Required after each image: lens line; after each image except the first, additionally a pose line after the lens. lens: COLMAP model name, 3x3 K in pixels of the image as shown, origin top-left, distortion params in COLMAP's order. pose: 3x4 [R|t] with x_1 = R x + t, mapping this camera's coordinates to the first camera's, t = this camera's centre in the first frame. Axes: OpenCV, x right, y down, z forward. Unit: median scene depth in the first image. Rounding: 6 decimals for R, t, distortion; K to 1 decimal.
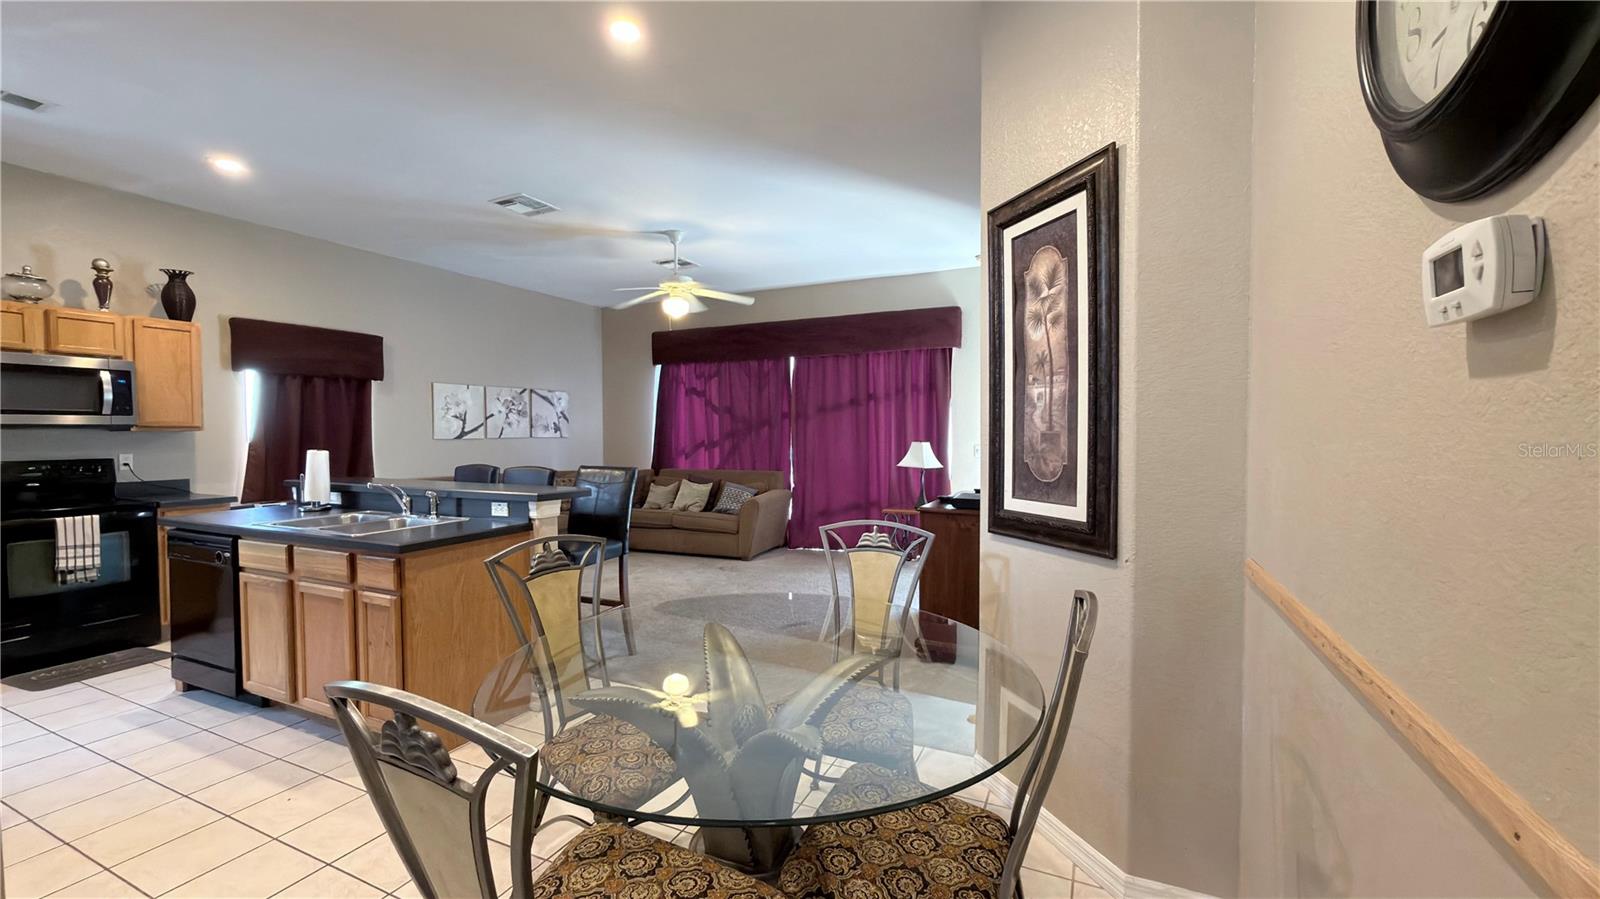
lens RADIAL K [[638.8, 0, 800.0], [0, 638.8, 449.5], [0, 0, 1]] dist [0.000664, 0.000545]
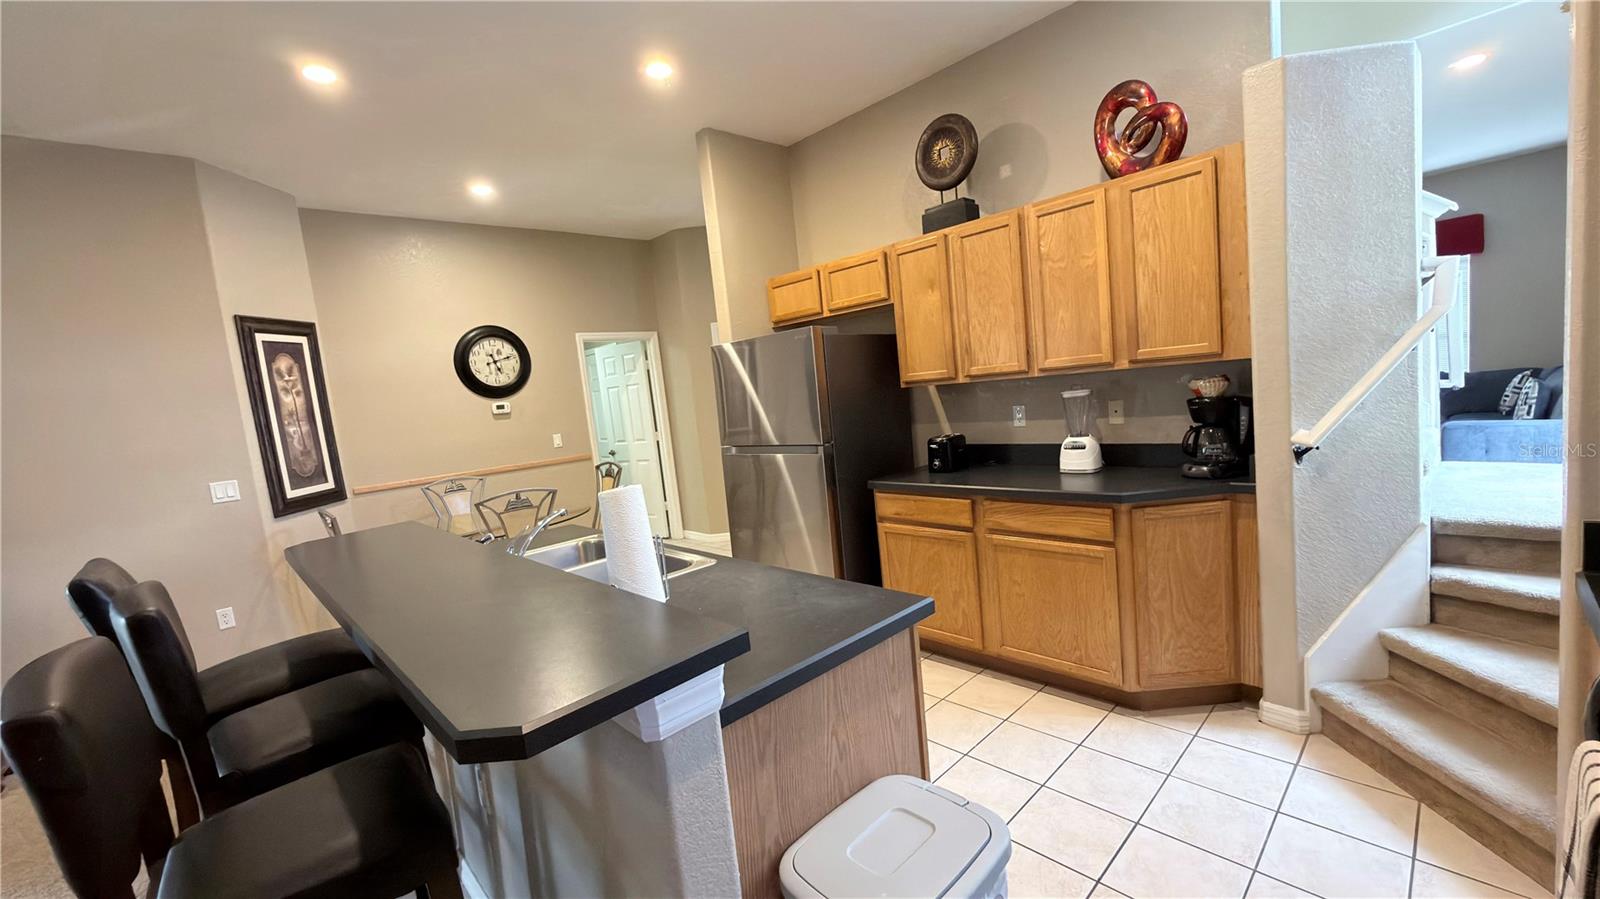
lens RADIAL K [[640.7, 0, 800.0], [0, 640.7, 449.5], [0, 0, 1]] dist [0.000861, -0.000668]
pose [[-0.930342, 0.062879, 0.361262, -0.539244], [0.114806, 0.985605, 0.124106, -0.030852], [-0.348258, 0.156935, -0.924169, 0.715776]]
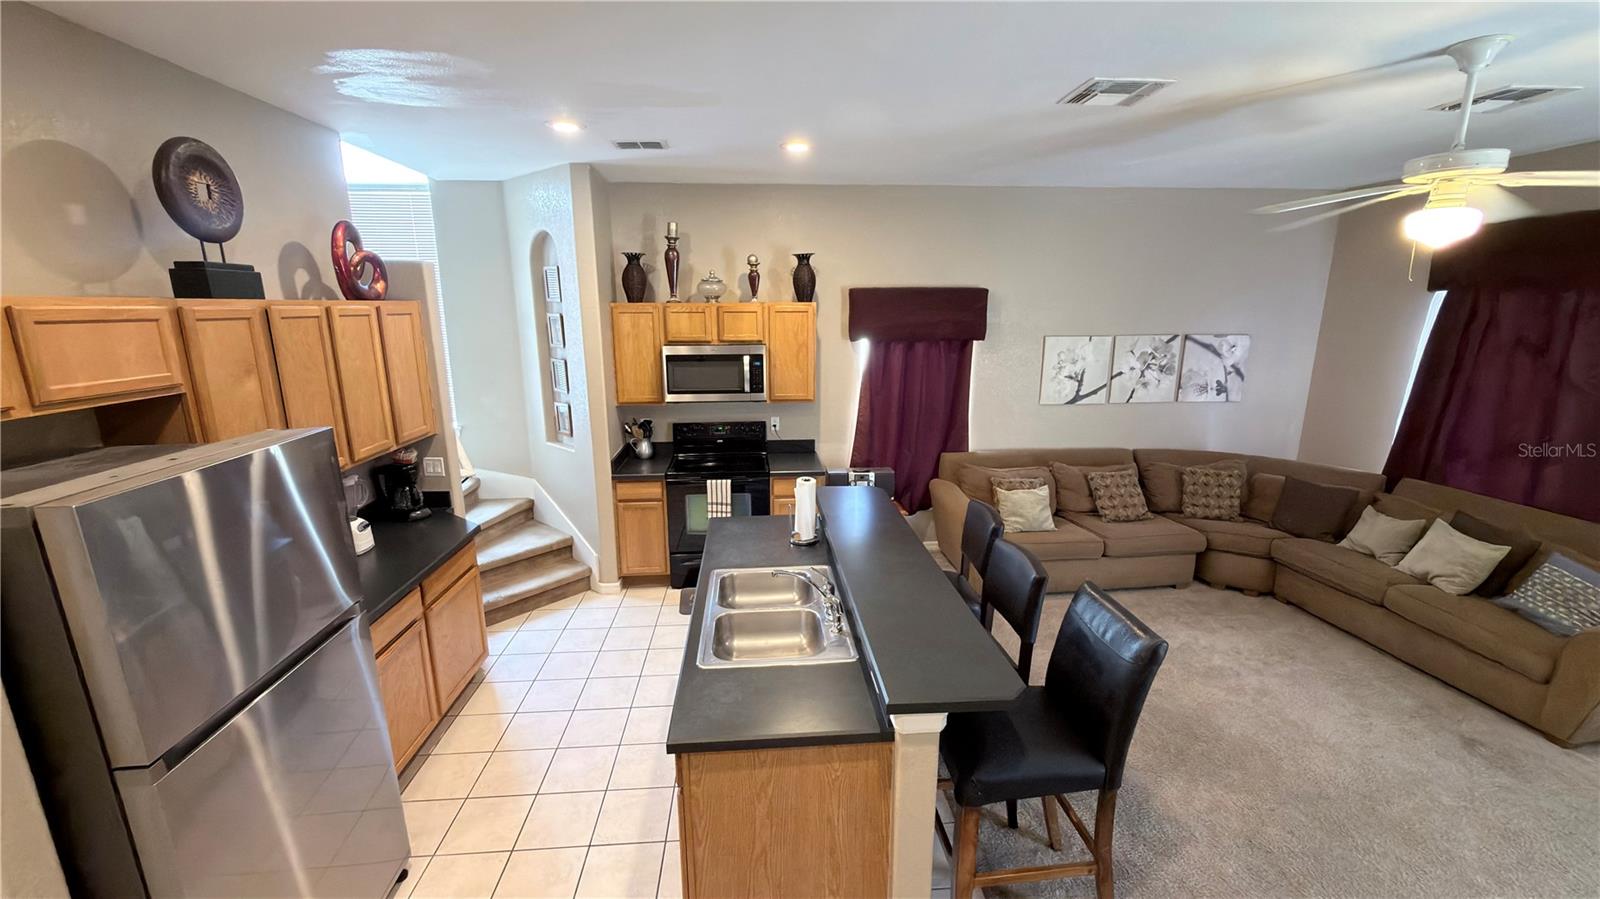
lens RADIAL K [[640.7, 0, 800.0], [0, 640.7, 449.5], [0, 0, 1]] dist [0.000861, -0.000668]
pose [[0.494207, 0.191433, -0.848005, -0.001761], [-0.024746, 0.978156, 0.206392, -0.120898], [0.868992, -0.081015, 0.488149, 0.299999]]
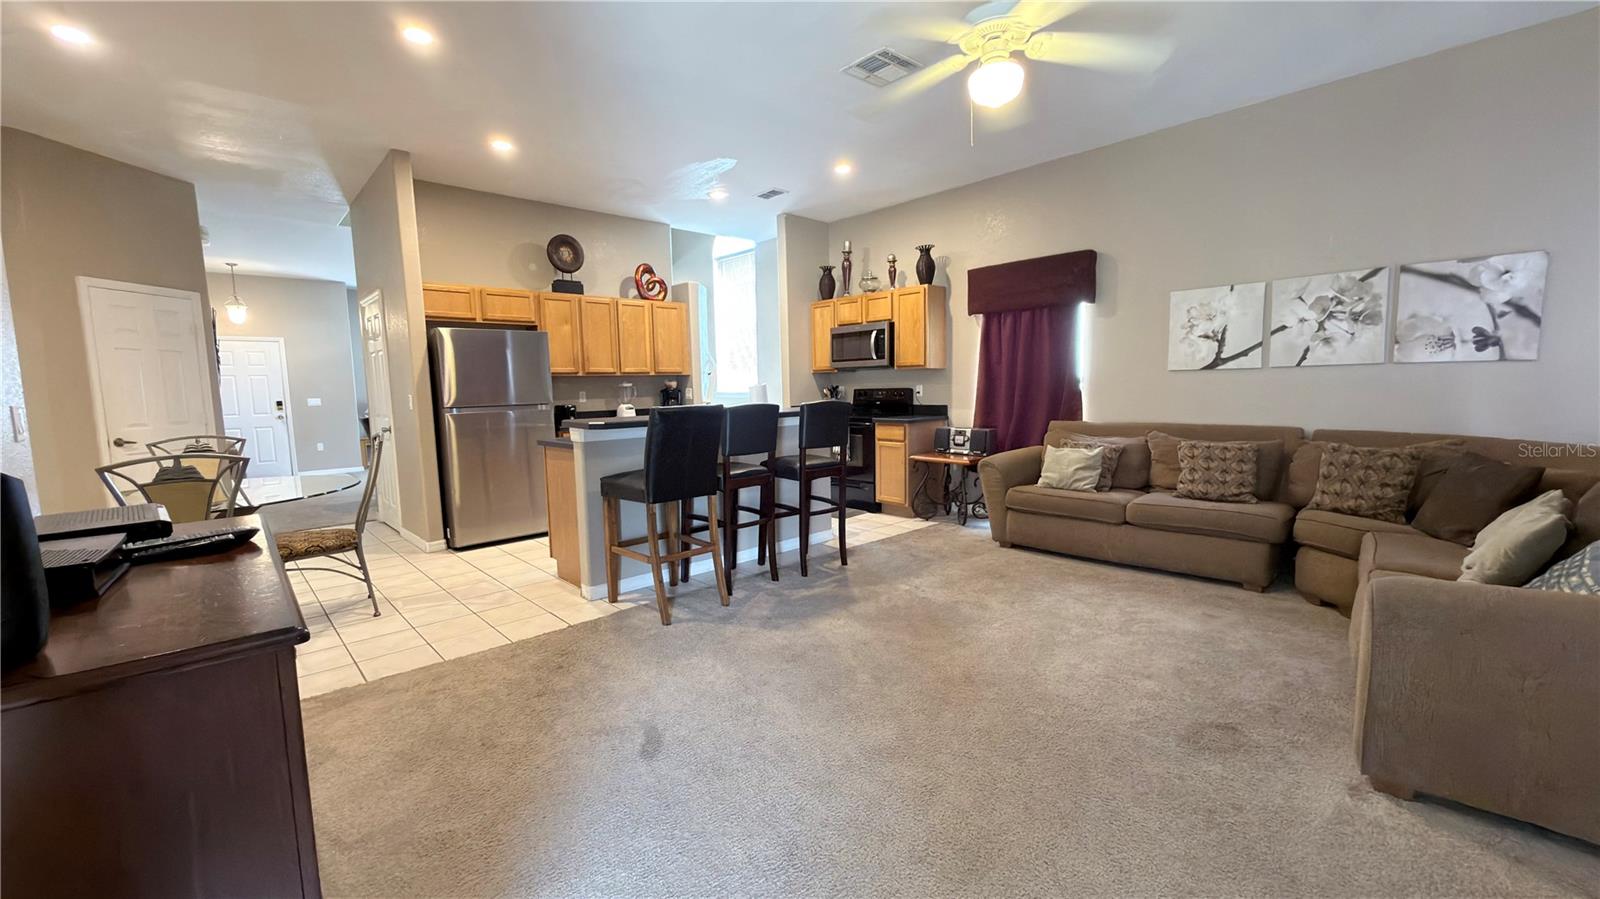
lens RADIAL K [[640.7, 0, 800.0], [0, 640.7, 449.5], [0, 0, 1]] dist [0.000861, -0.000668]
pose [[-0.372728, 0.099133, -0.922630, 0.263427], [-0.007208, 0.993938, 0.109707, -0.003584], [0.927913, 0.047541, -0.369754, 0.859388]]
